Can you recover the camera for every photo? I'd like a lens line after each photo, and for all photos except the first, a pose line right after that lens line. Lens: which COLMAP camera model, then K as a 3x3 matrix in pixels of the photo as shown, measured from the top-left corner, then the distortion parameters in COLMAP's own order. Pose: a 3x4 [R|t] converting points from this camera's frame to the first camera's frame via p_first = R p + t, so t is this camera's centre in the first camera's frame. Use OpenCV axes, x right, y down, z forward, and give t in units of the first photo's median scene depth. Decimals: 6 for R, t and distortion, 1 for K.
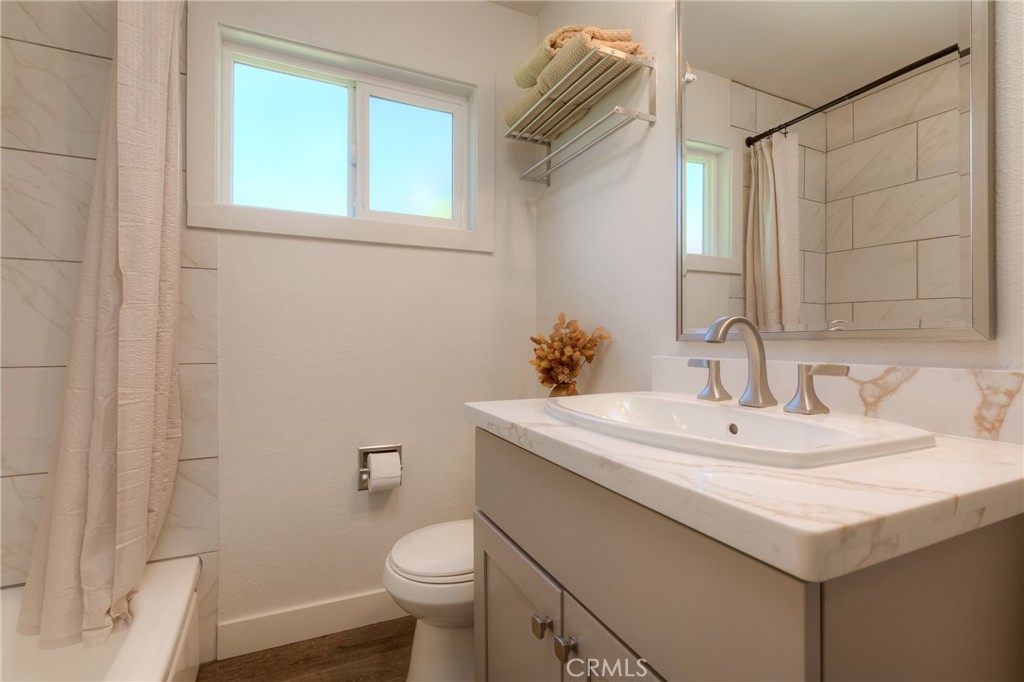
lens RADIAL K [[460.2, 0, 517.3], [0, 460.2, 338.0], [0, 0, 1]] dist [0.002098, 0.001033]
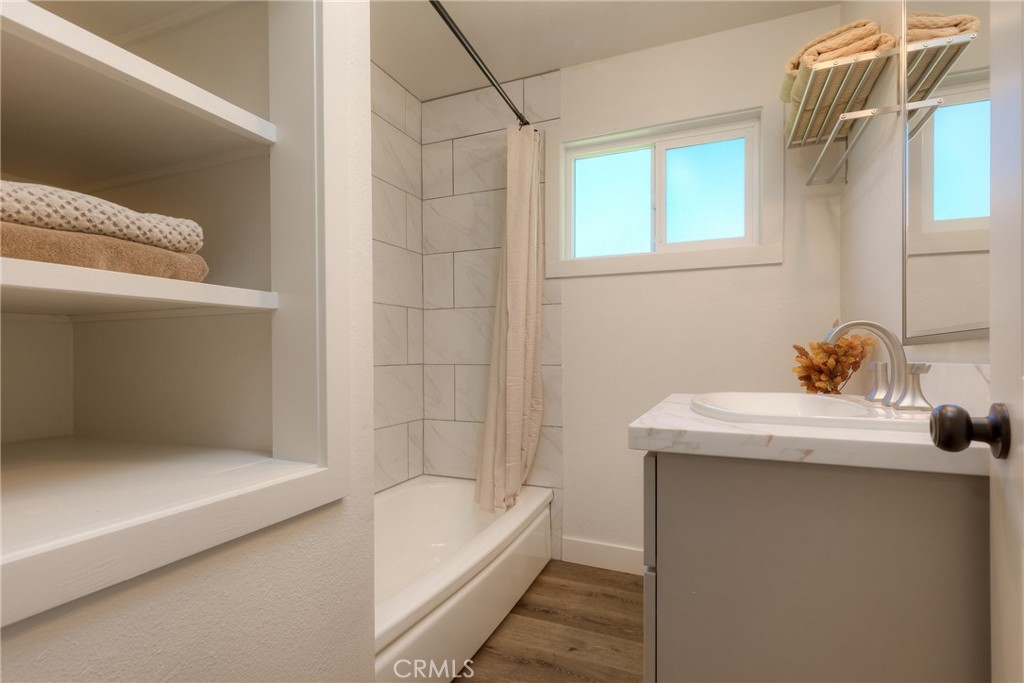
lens RADIAL K [[460.2, 0, 505.4], [0, 460.2, 348.1], [0, 0, 1]] dist [0.002098, 0.001033]
pose [[0.681177, -0.009147, -0.732062, 0.356928], [0.003367, 0.999951, -0.009361, 0.012674], [0.732111, 0.003912, 0.681174, -0.181833]]
